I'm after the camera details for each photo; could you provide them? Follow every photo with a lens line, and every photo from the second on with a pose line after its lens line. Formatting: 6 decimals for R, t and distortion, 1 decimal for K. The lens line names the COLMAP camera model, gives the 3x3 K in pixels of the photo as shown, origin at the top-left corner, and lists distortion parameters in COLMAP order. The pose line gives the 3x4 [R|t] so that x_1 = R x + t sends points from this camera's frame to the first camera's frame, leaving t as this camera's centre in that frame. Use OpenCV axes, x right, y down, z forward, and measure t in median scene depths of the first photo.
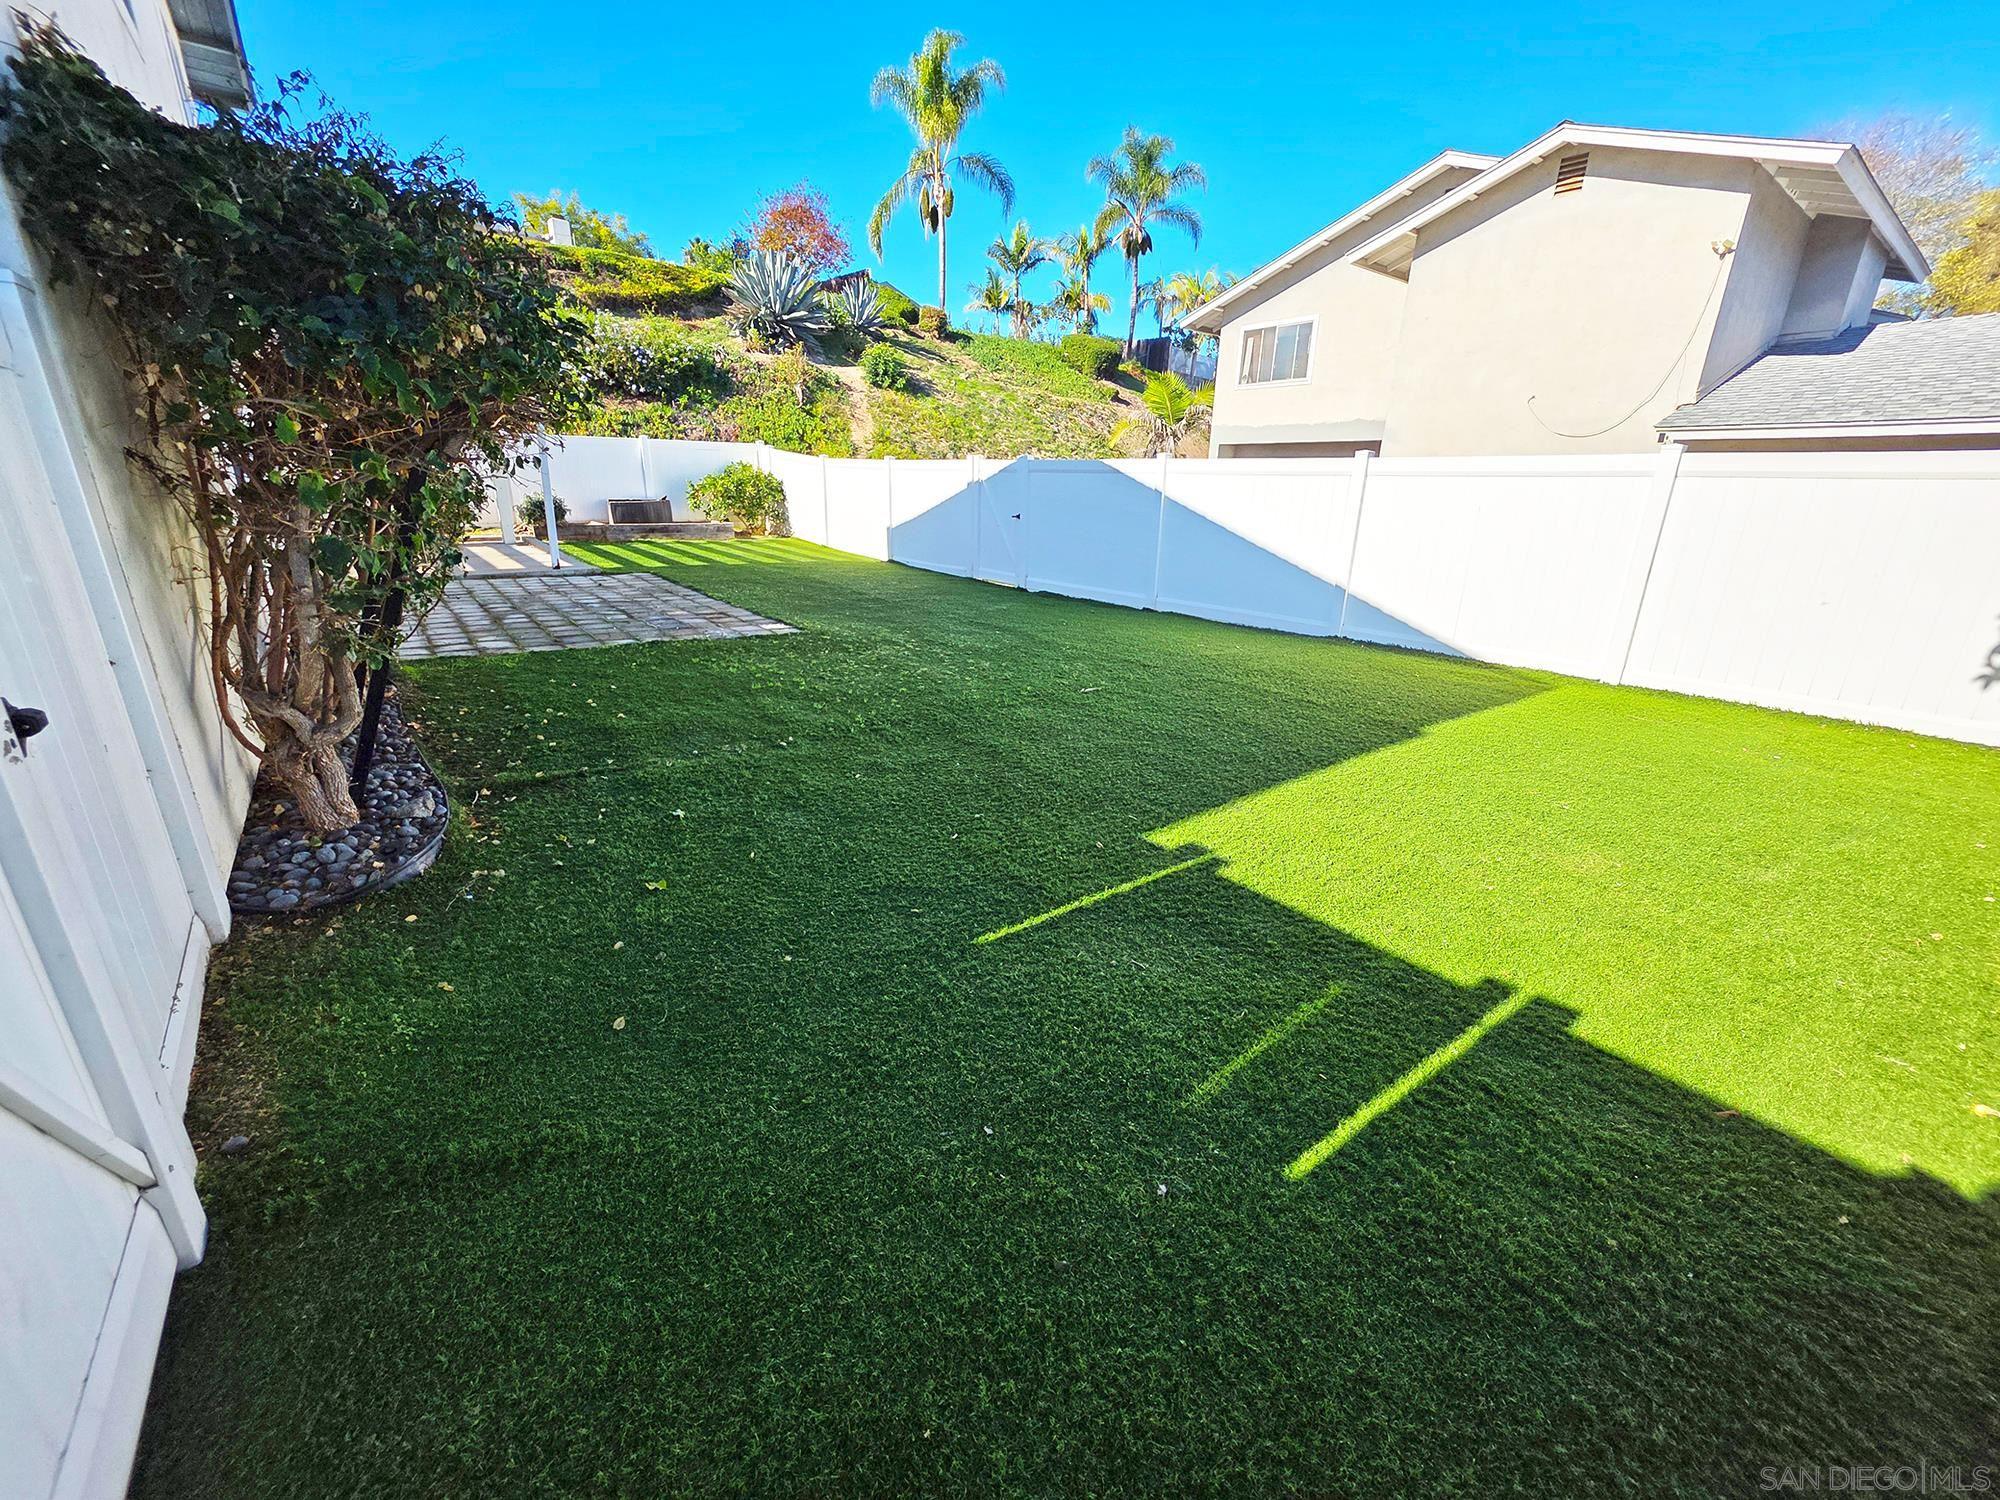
lens RADIAL K [[800.3, 0, 999.9], [0, 800.3, 750.1], [0, 0, 1]] dist [0.001731, 0.000402]
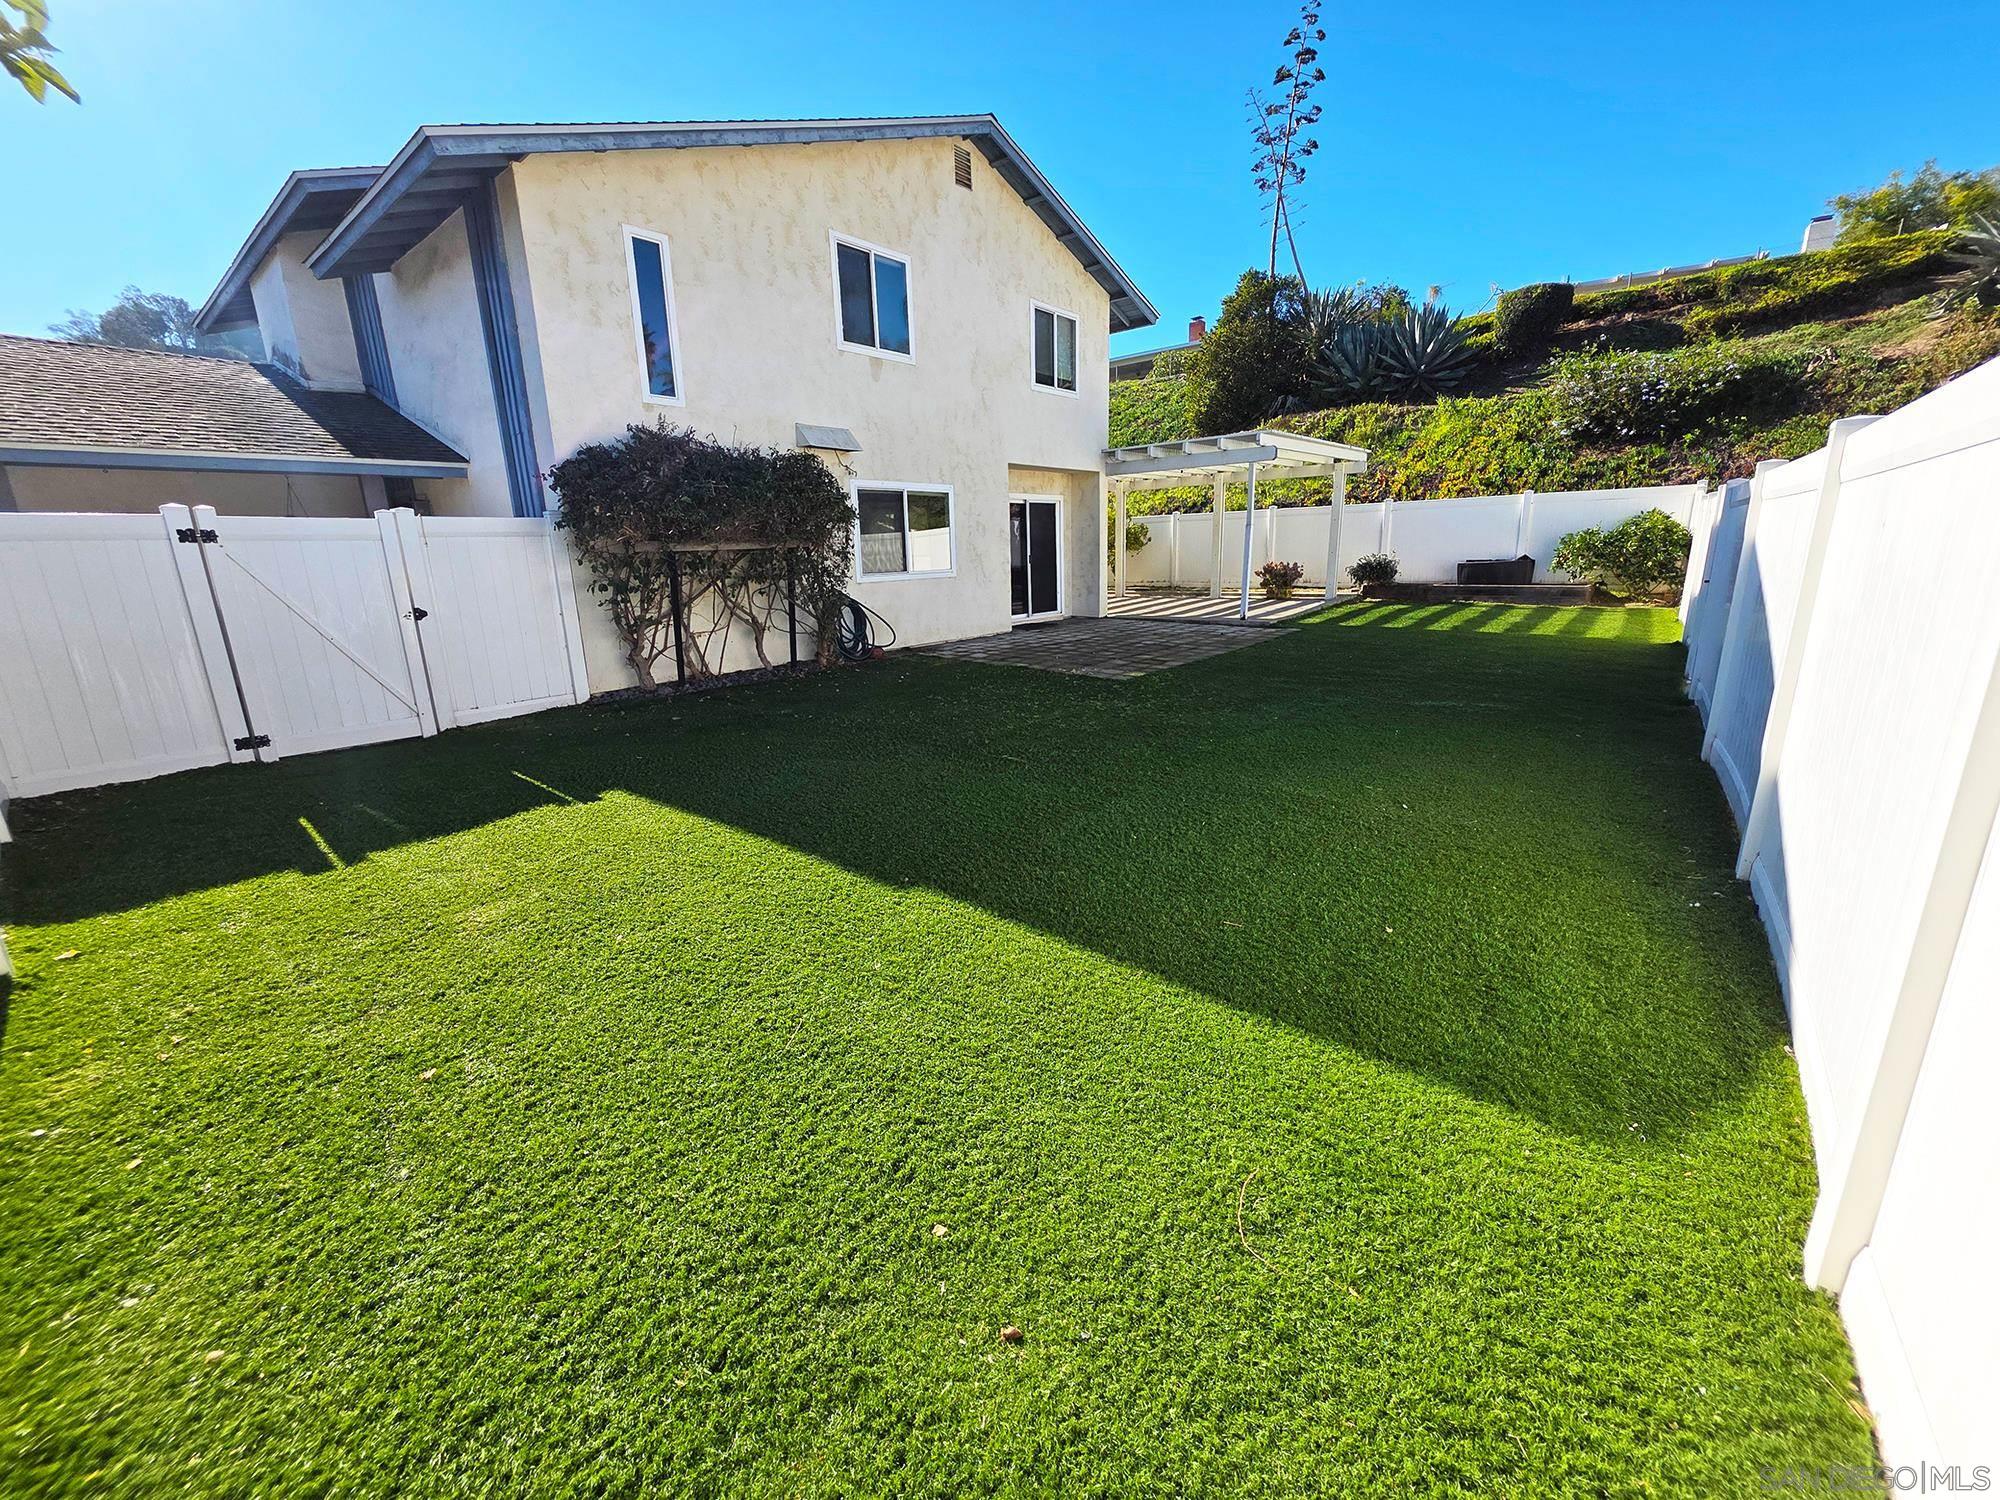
lens RADIAL K [[800.3, 0, 997.9], [0, 800.3, 750.1], [0, 0, 1]] dist [0.001731, 0.000402]
pose [[0.206372, 0.212746, -0.955065, 1.144566], [-0.279012, 0.948348, 0.150960, -0.252535], [0.937850, 0.235321, 0.255071, 0.837184]]
